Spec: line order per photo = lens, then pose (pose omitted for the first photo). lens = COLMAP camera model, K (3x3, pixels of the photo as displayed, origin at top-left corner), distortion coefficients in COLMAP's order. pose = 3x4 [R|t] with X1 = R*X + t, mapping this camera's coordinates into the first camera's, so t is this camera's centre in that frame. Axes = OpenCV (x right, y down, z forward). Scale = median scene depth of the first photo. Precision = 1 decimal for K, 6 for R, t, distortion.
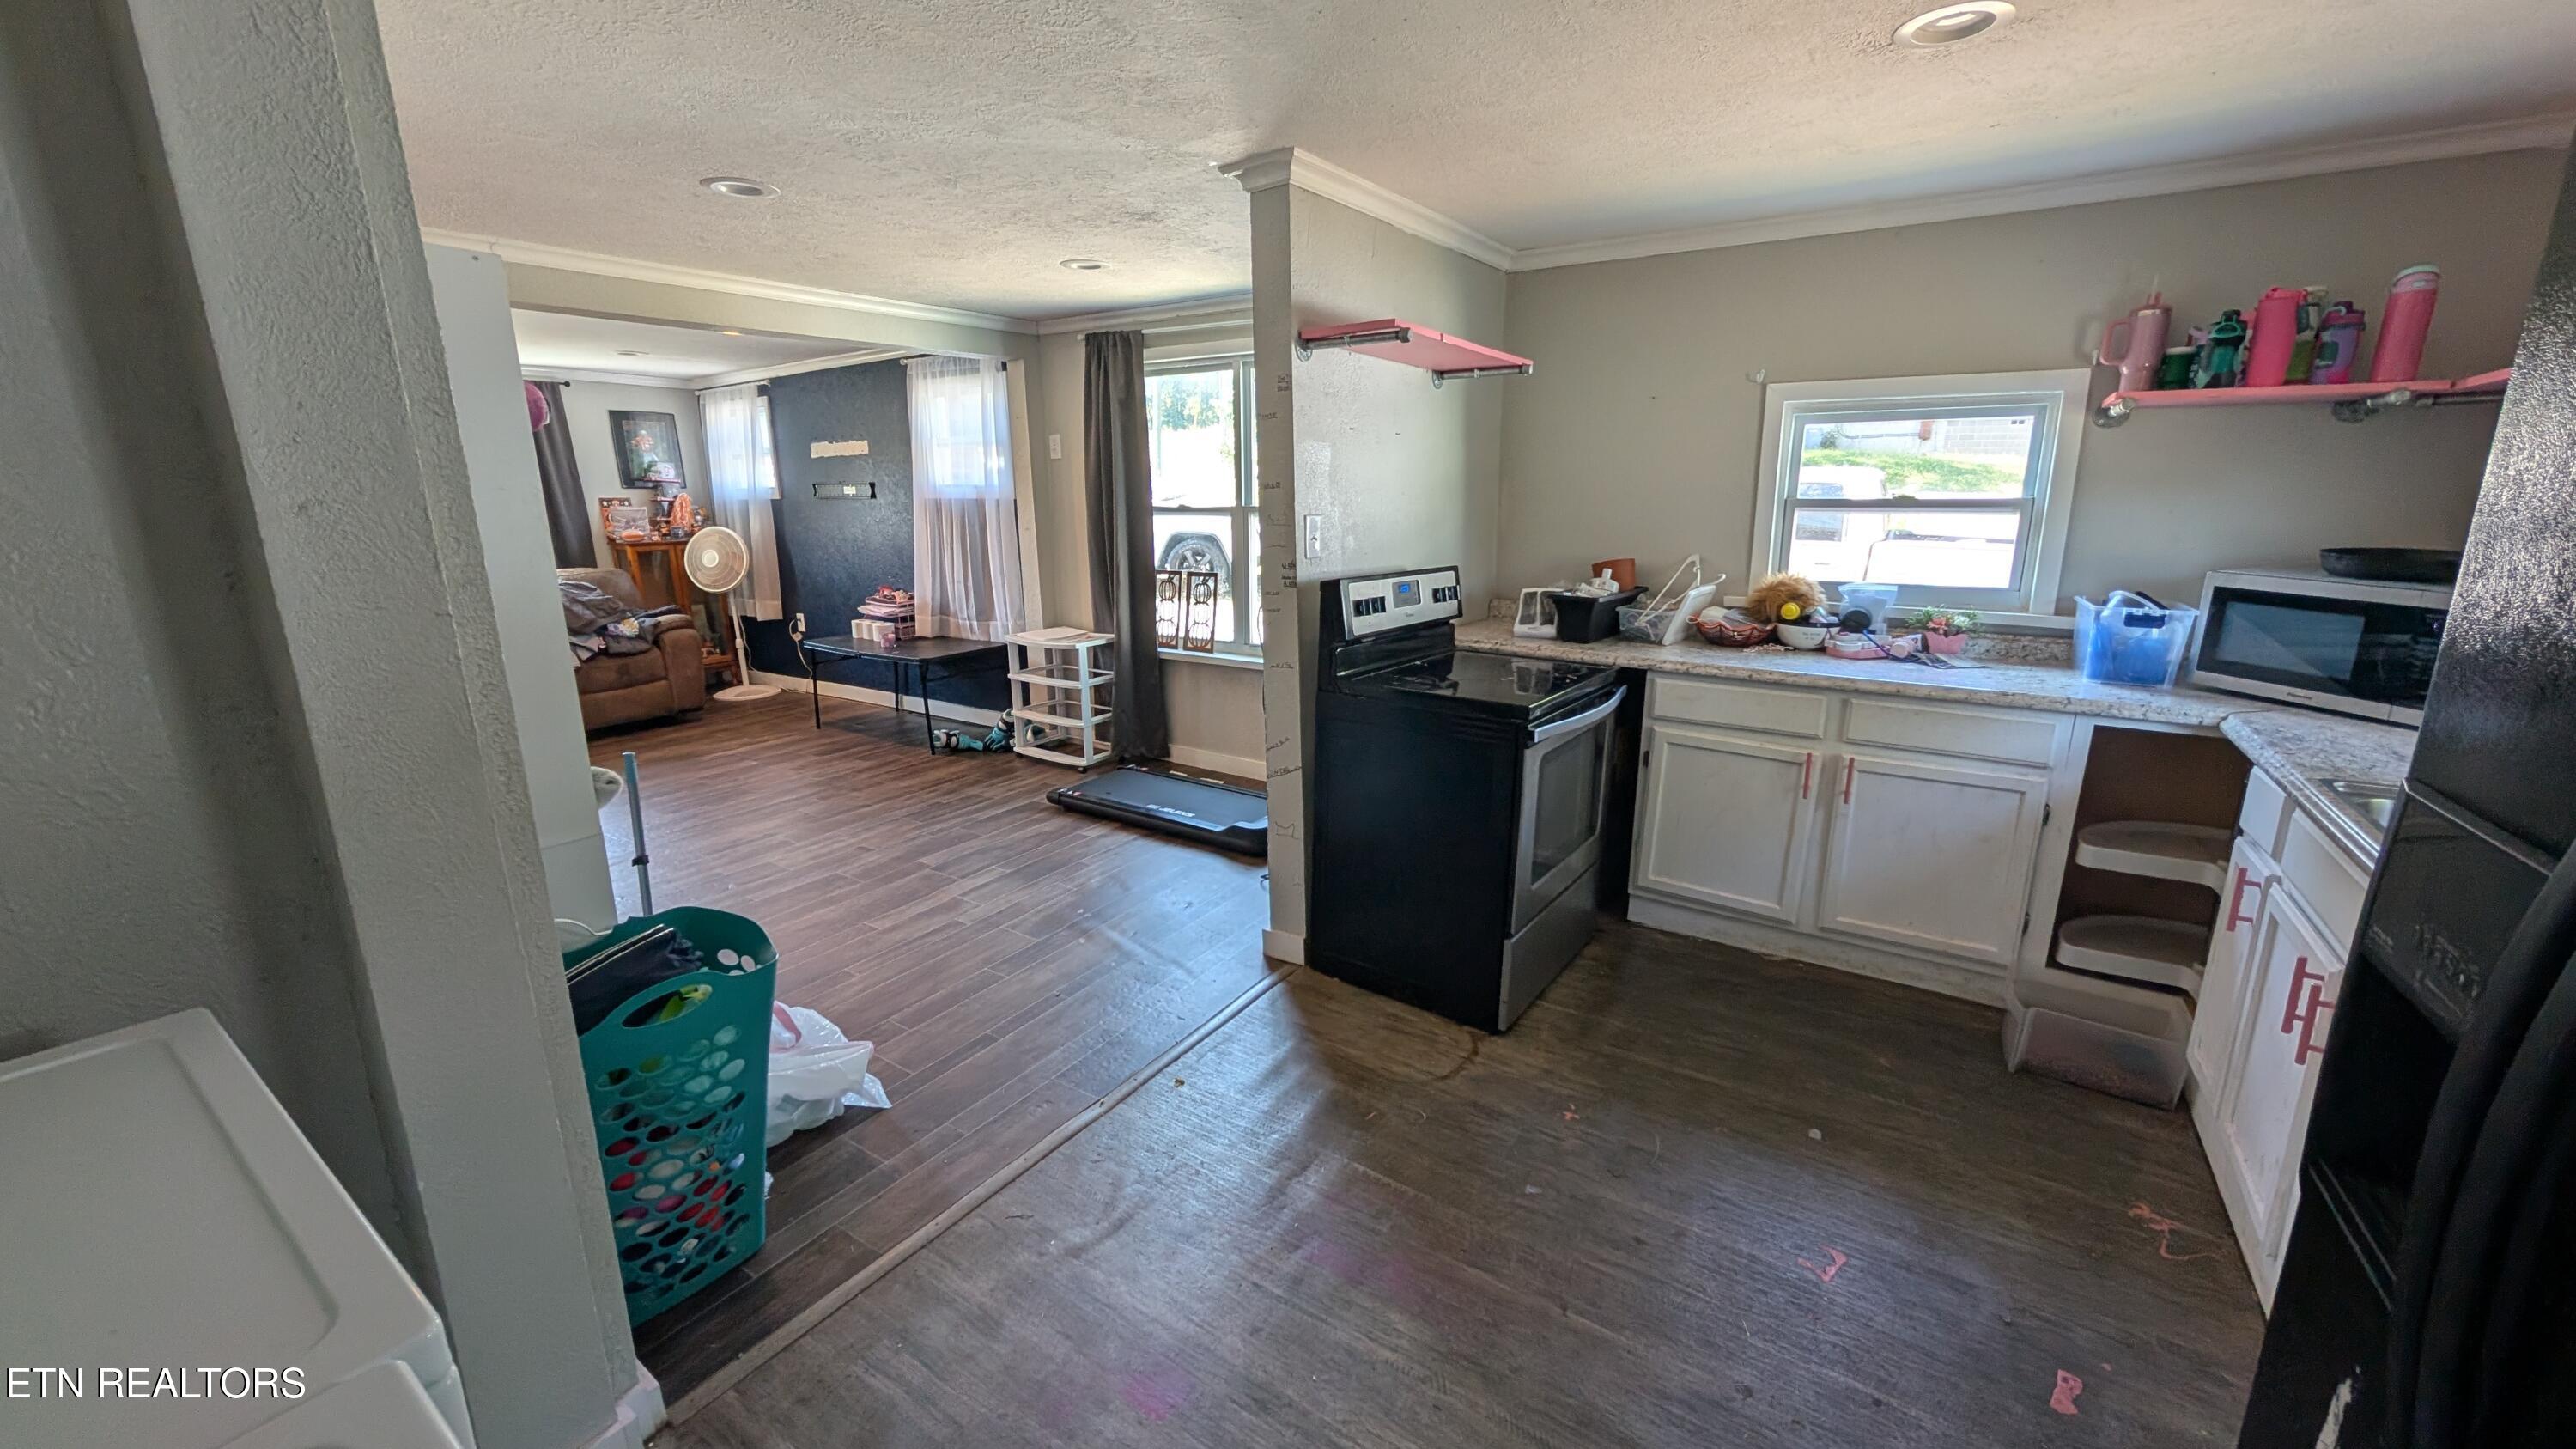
lens RADIAL K [[976.0, 0, 1291.6], [0, 976.0, 728.3], [0, 0, 1]] dist [-0.001377, 0.000685]
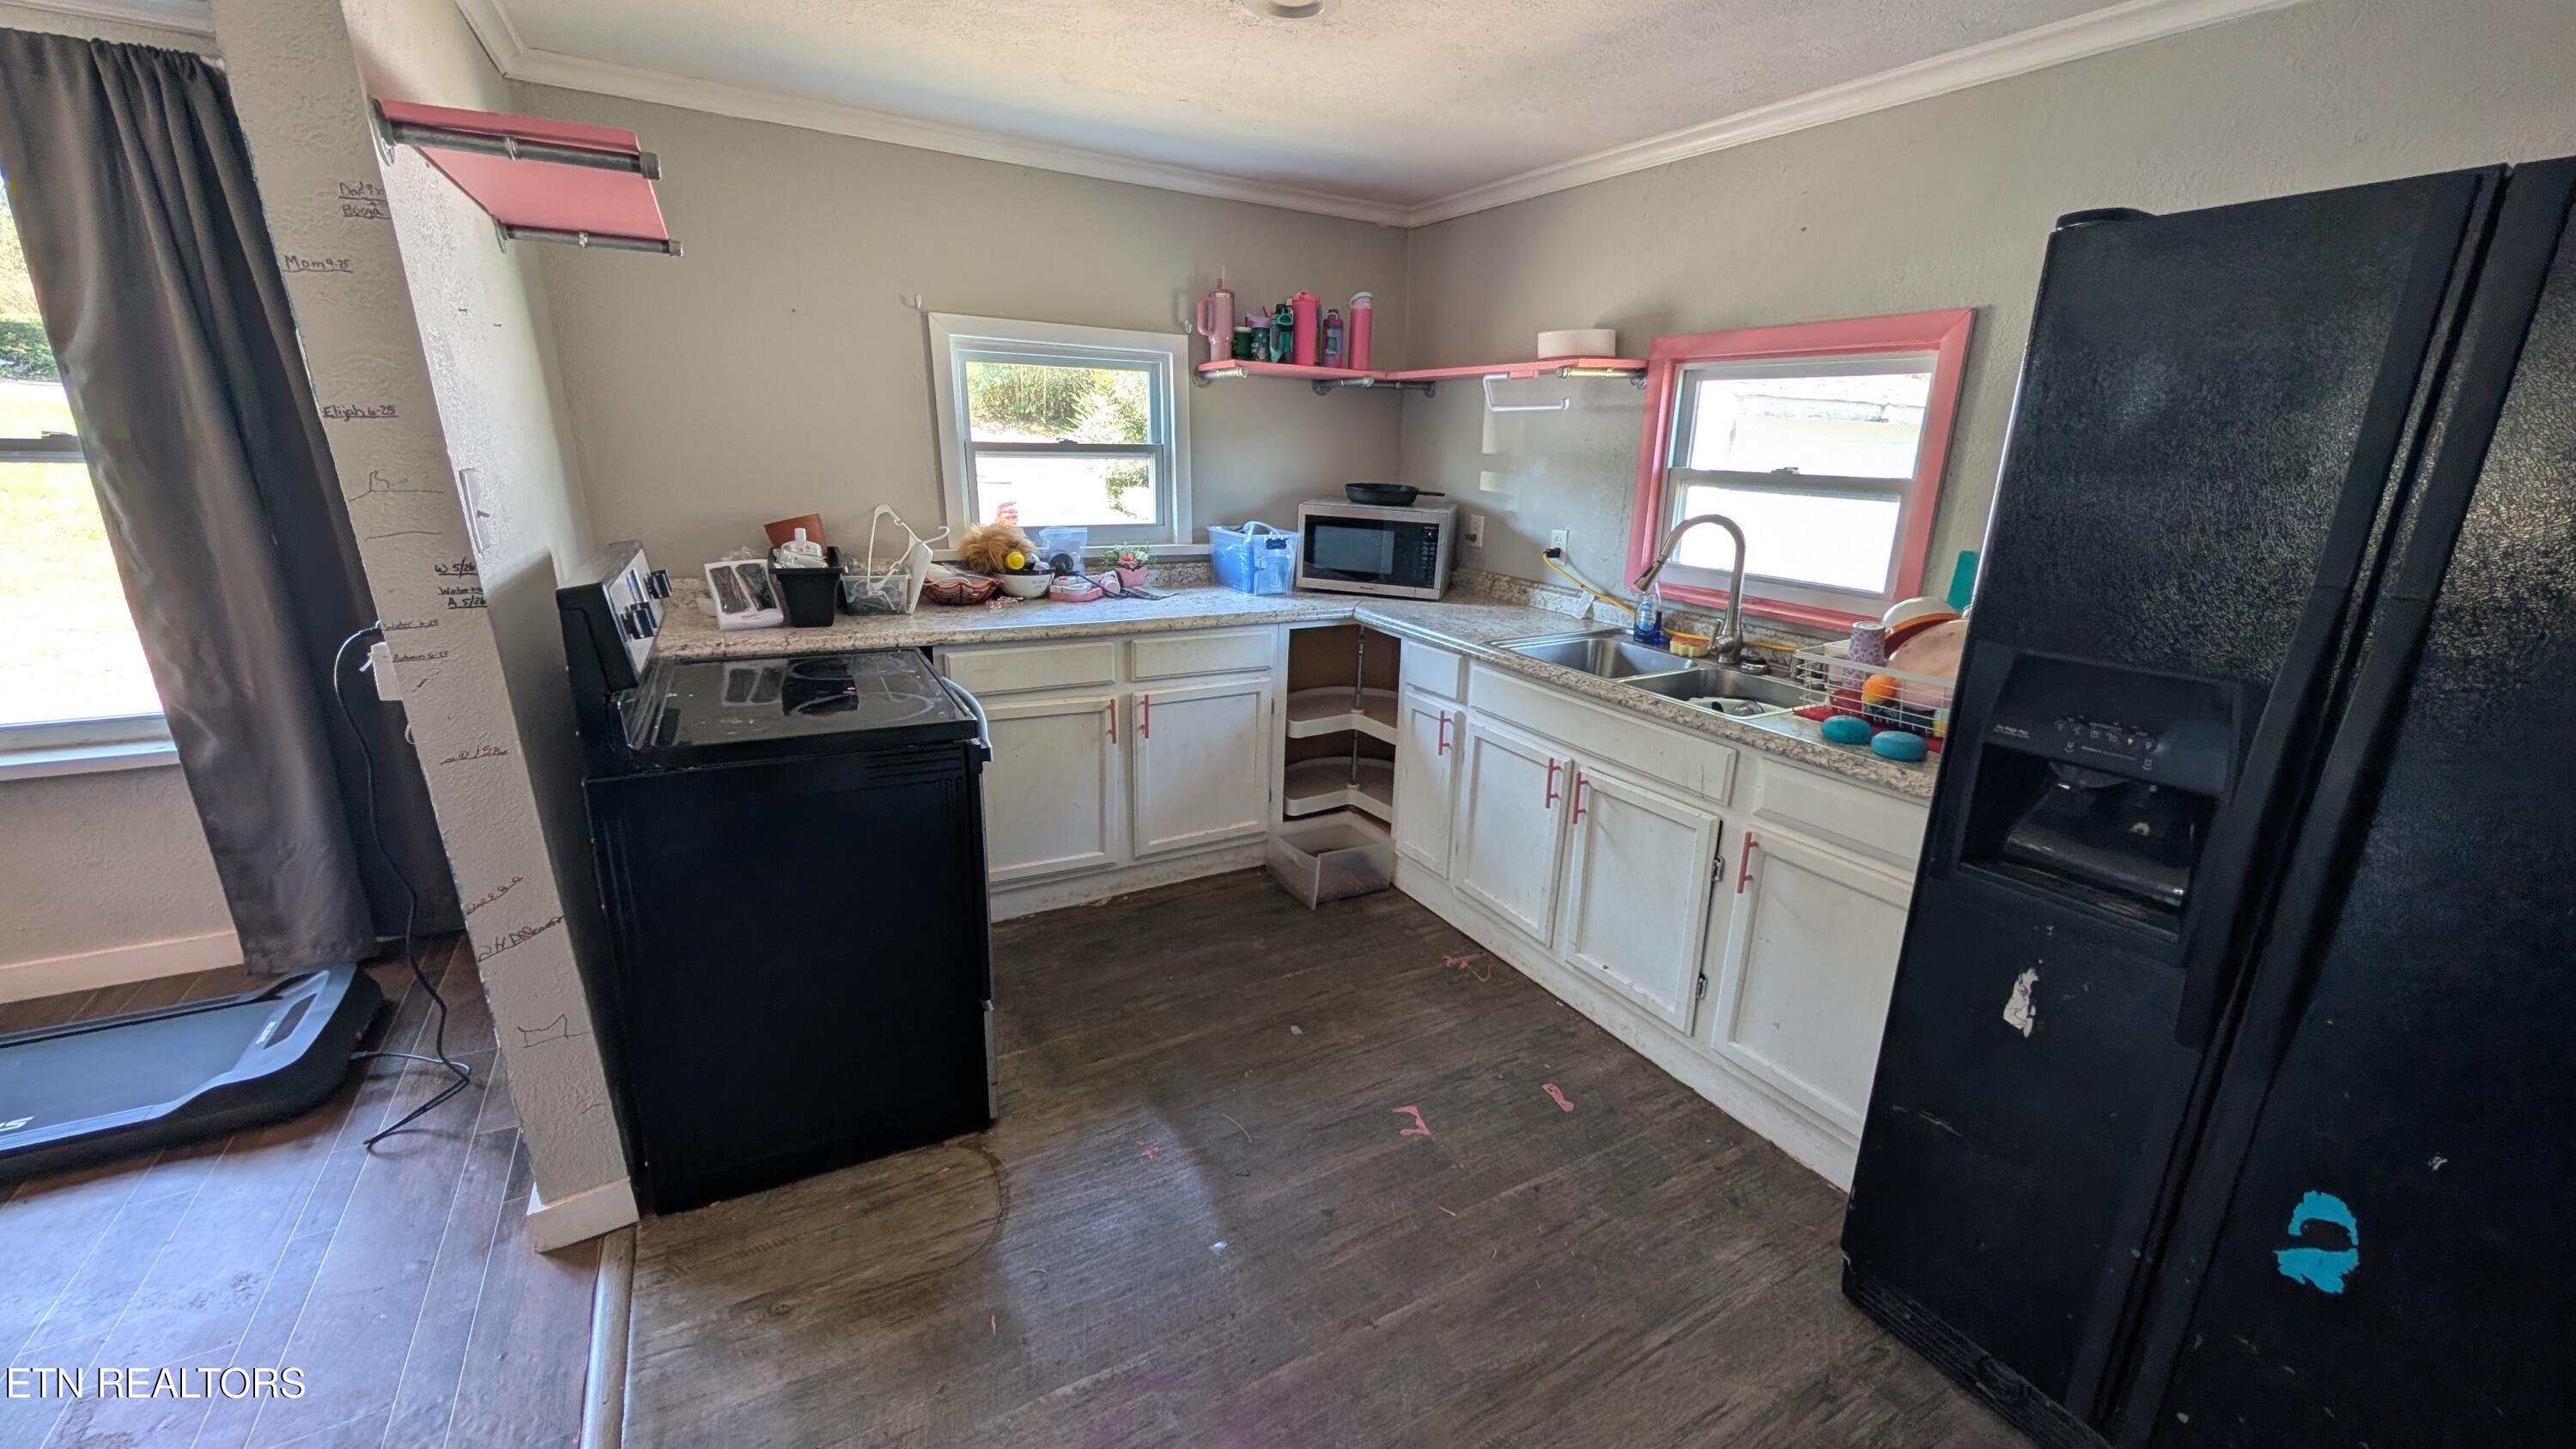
lens RADIAL K [[976.0, 0, 1297.9], [0, 976.0, 727.0], [0, 0, 1]] dist [-0.001377, 0.000685]
pose [[0.447507, -0.241818, 0.860966, -0.244100], [0.181207, 0.967295, 0.177496, -0.084311], [-0.875729, 0.076582, 0.476690, 0.317231]]
